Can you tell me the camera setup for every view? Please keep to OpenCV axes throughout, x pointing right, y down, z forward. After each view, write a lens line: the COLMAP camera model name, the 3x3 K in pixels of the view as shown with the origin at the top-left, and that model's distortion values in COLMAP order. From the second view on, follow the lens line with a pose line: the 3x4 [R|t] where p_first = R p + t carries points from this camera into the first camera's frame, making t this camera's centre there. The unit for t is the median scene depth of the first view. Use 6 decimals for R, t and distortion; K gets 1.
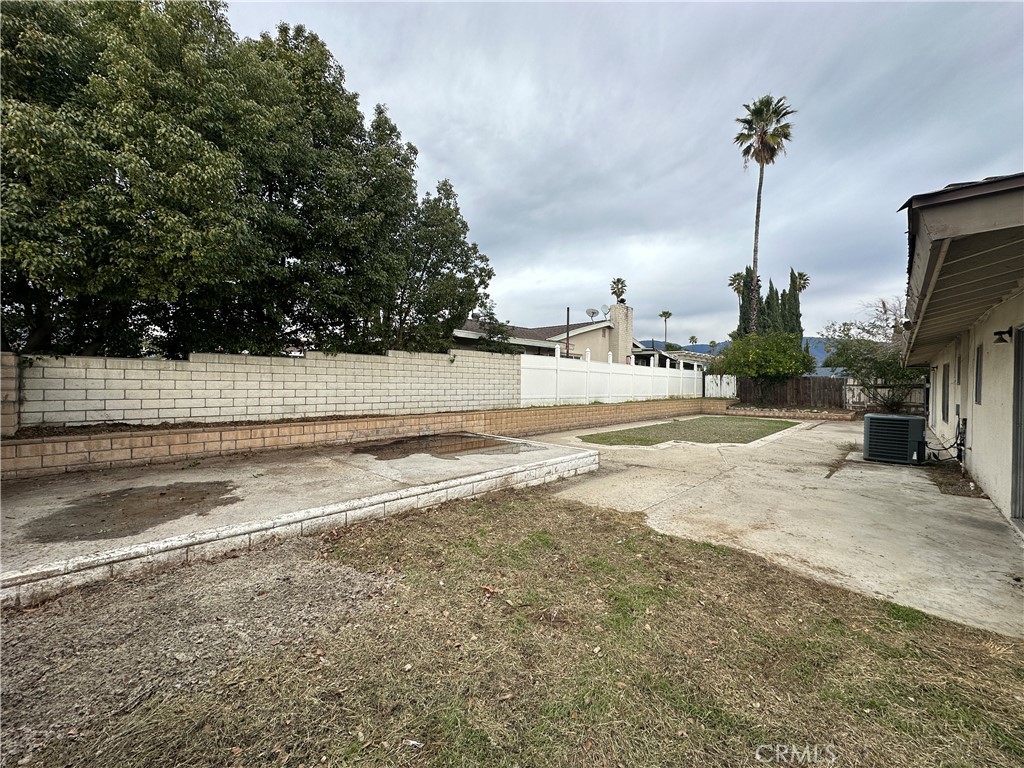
lens RADIAL K [[406.5, 0, 511.2], [0, 406.5, 385.3], [0, 0, 1]] dist [-0.002330, 0.000043]
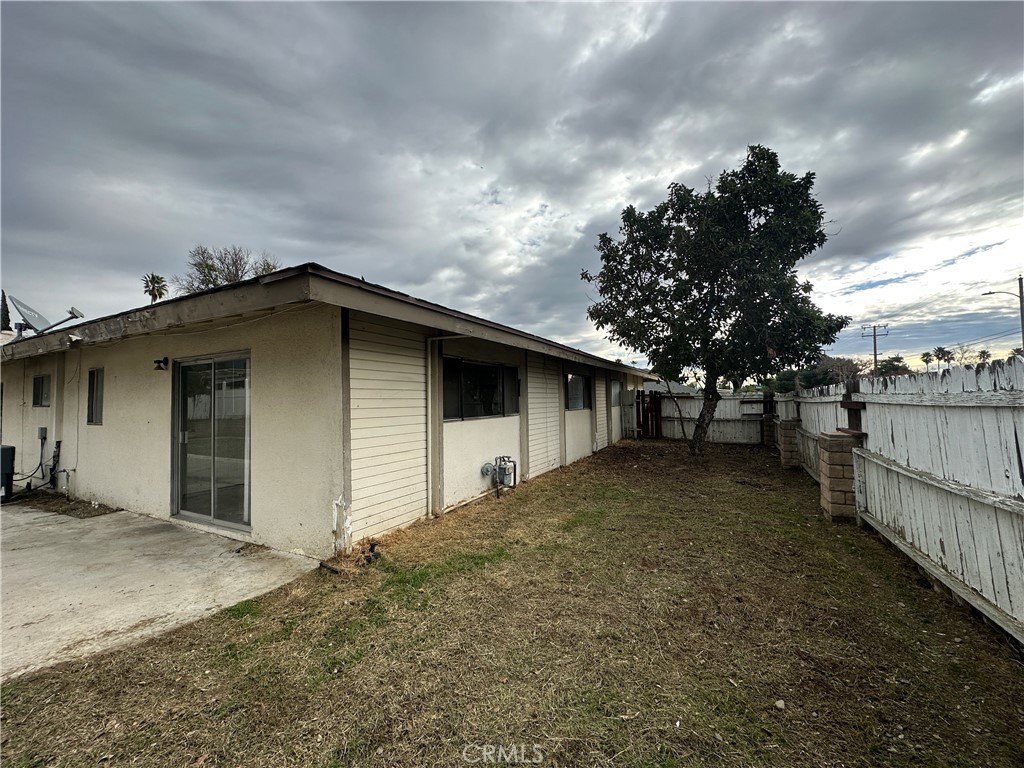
lens RADIAL K [[406.5, 0, 511.2], [0, 406.5, 385.3], [0, 0, 1]] dist [-0.002330, 0.000043]
pose [[-0.273438, 0.027947, 0.961484, -0.251638], [0.021361, 0.999508, -0.022977, -0.014568], [-0.961652, 0.014255, -0.273900, 0.422795]]
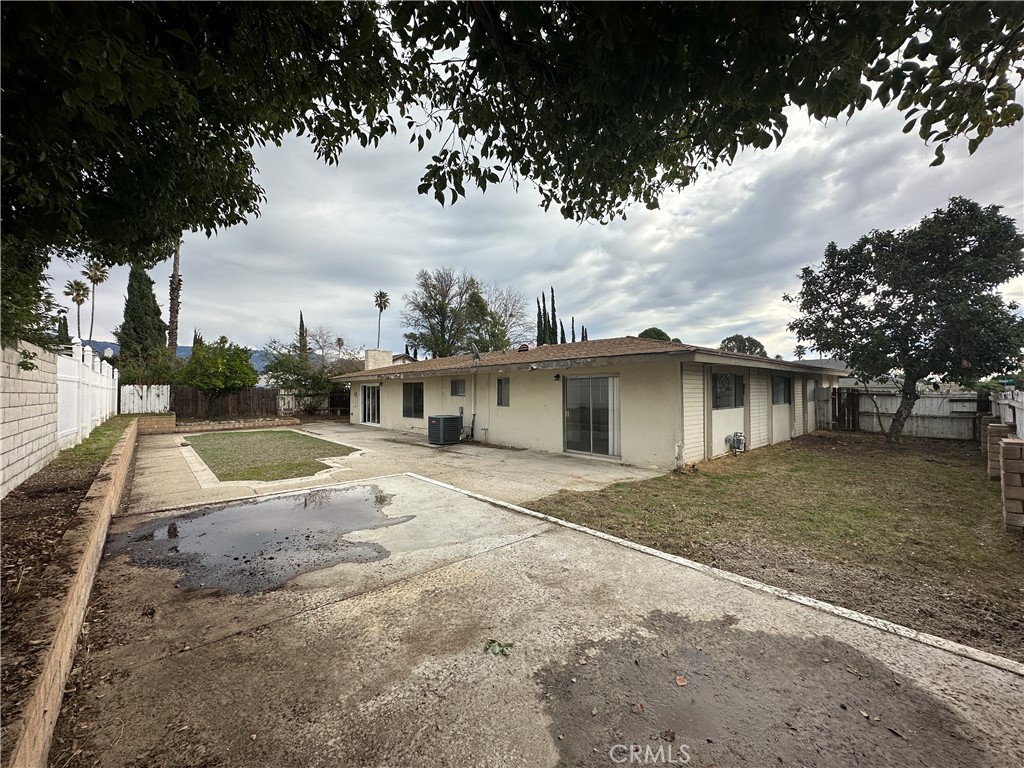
lens RADIAL K [[406.5, 0, 511.2], [0, 406.5, 385.3], [0, 0, 1]] dist [-0.002330, 0.000043]
pose [[0.078872, 0.000982, 0.996884, -1.516325], [0.012605, 0.999919, -0.001982, -0.093088], [-0.996805, 0.012722, 0.078854, 1.339088]]
